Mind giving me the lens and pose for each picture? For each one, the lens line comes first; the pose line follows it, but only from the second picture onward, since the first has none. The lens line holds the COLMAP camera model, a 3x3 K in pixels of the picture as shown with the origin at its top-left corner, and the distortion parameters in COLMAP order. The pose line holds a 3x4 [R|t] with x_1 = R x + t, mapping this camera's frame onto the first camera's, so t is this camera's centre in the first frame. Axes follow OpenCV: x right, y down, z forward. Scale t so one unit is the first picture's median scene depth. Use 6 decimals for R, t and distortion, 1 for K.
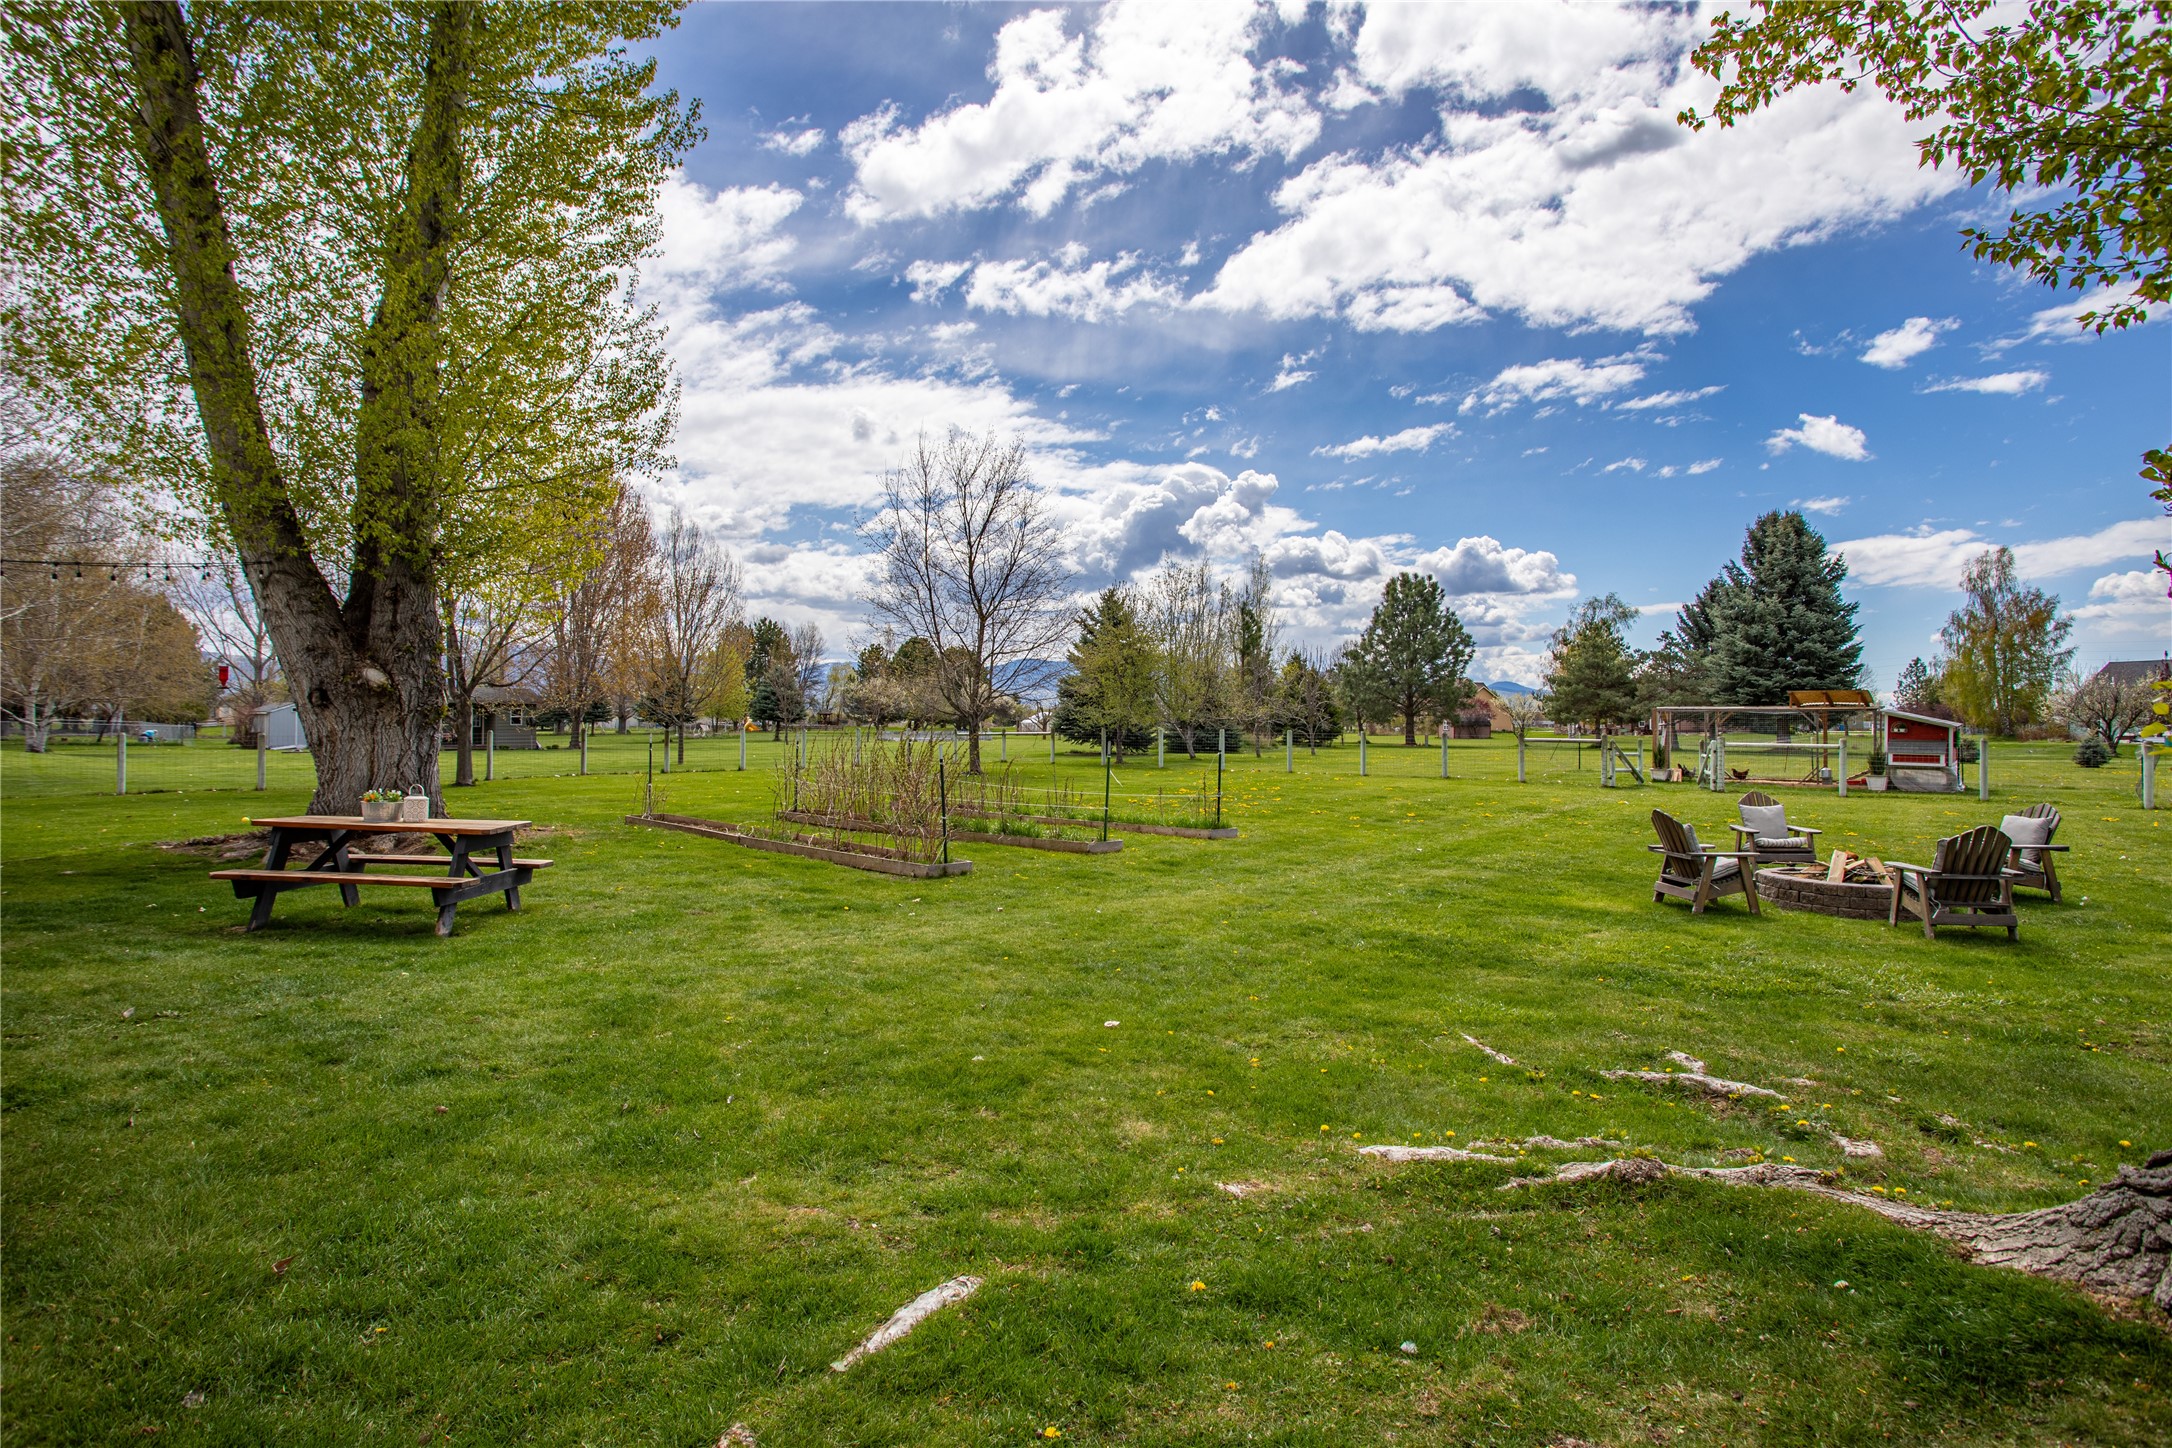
lens RADIAL K [[1024.4, 0, 1108.7], [0, 1024.4, 698.9], [0, 0, 1]] dist [0.003867, 0.001110]
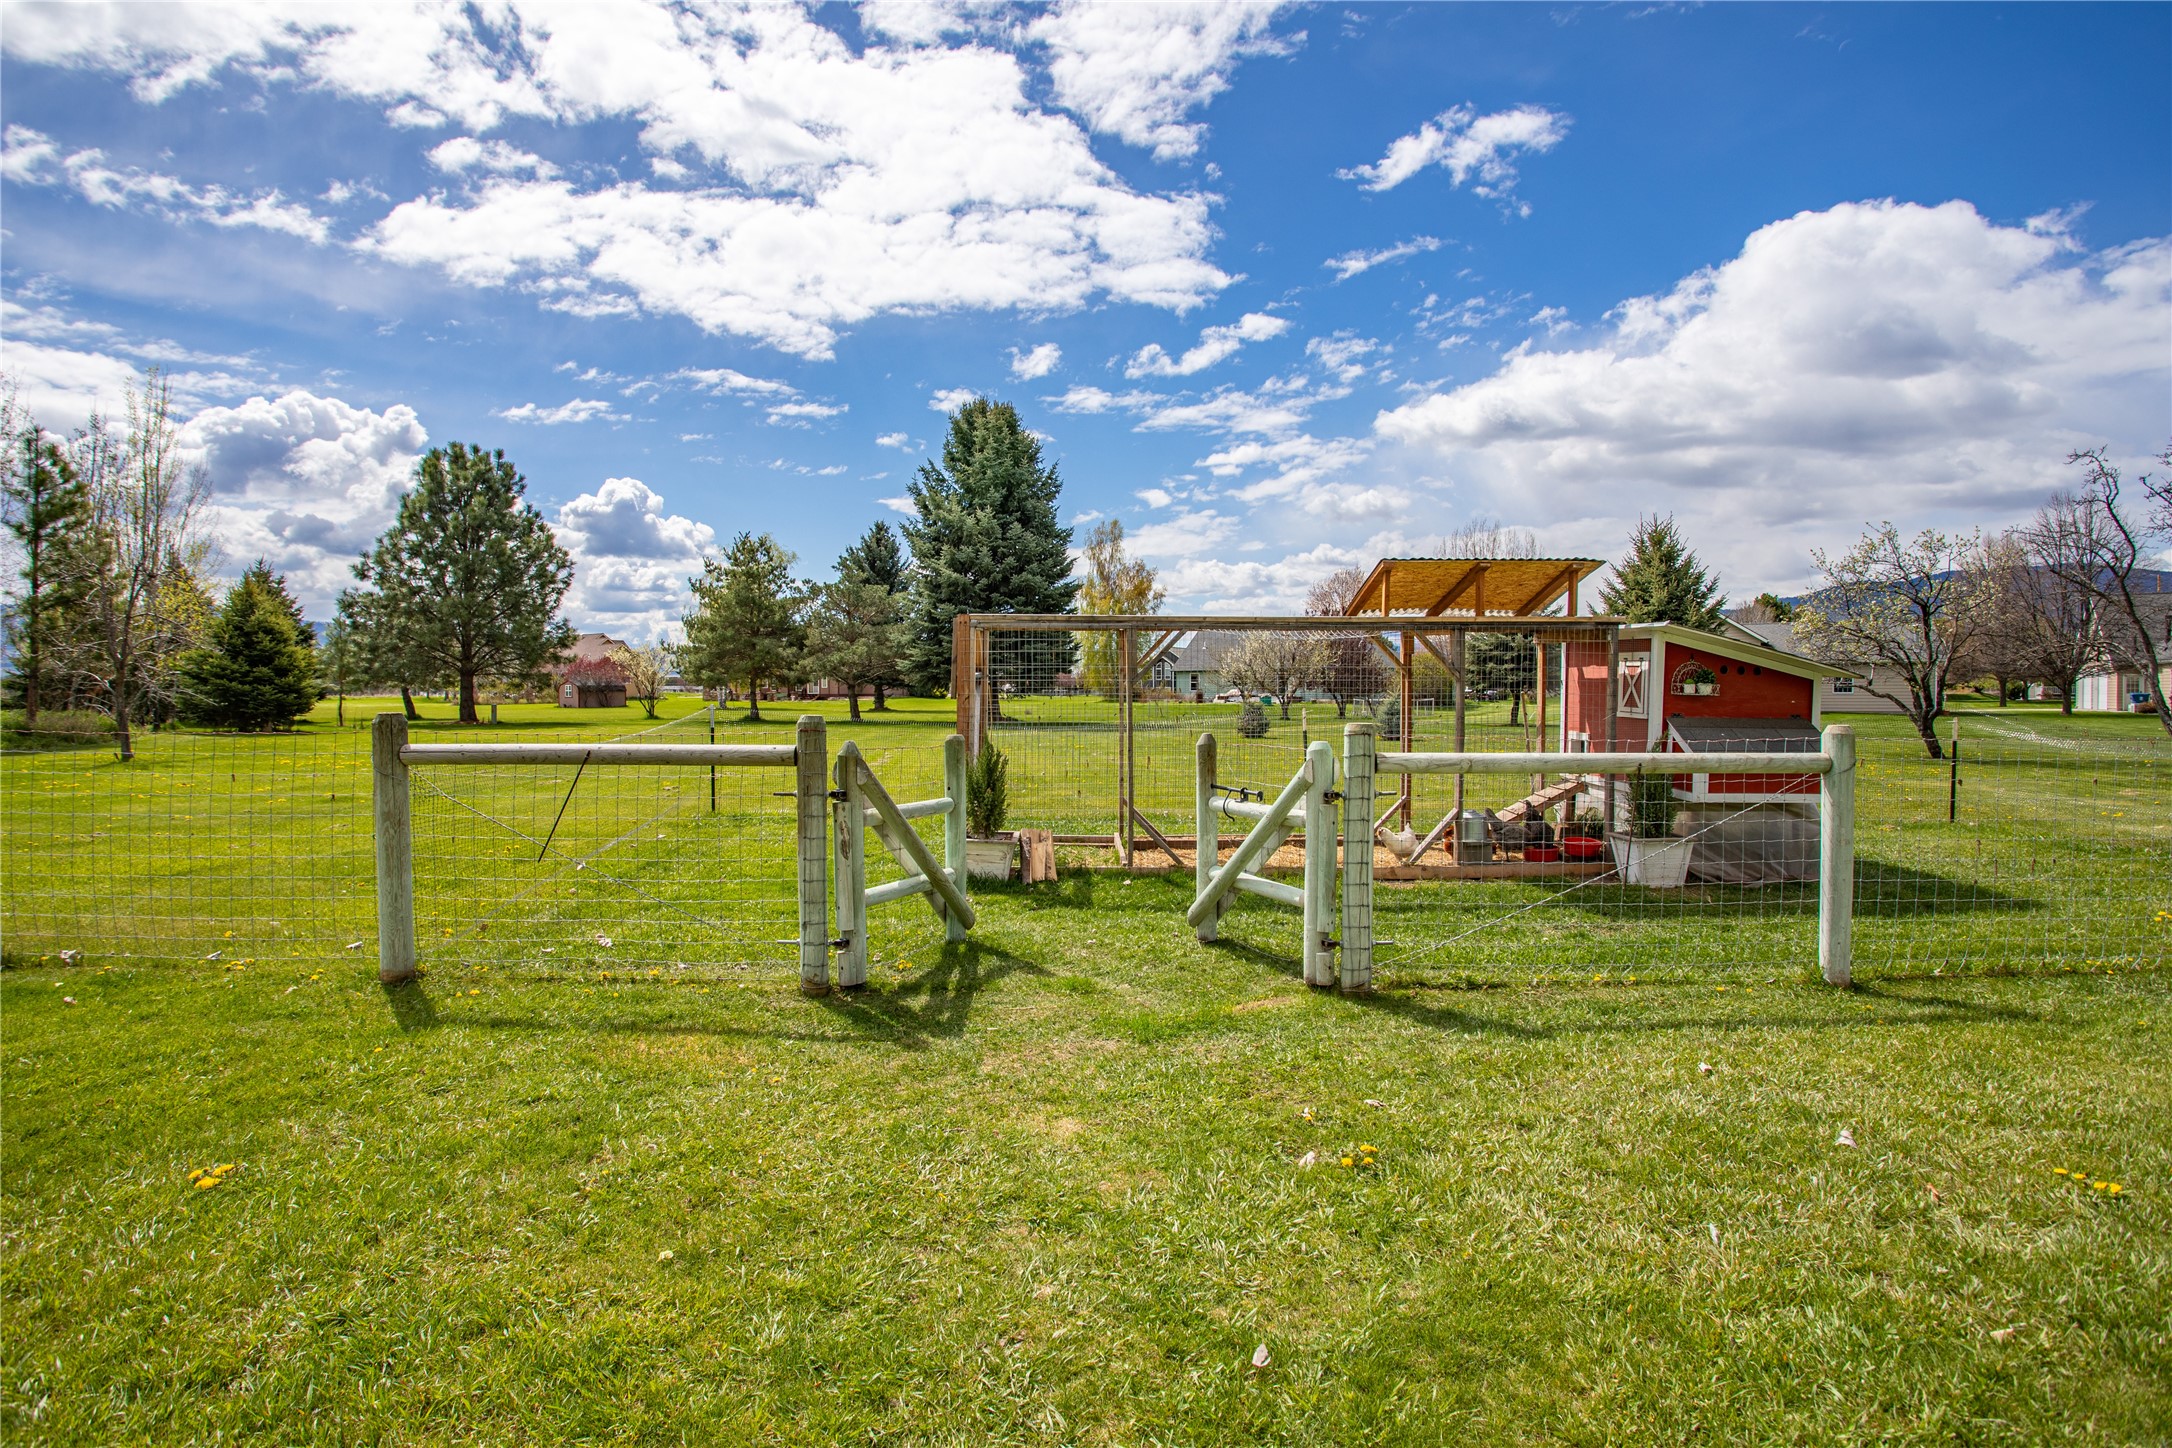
lens RADIAL K [[1024.4, 0, 1108.7], [0, 1024.4, 698.9], [0, 0, 1]] dist [0.003867, 0.001110]
pose [[0.708560, -0.008407, 0.705601, 0.156788], [-0.015944, 0.999483, 0.027920, 0.009986], [-0.705470, -0.031033, 0.708060, 0.335223]]
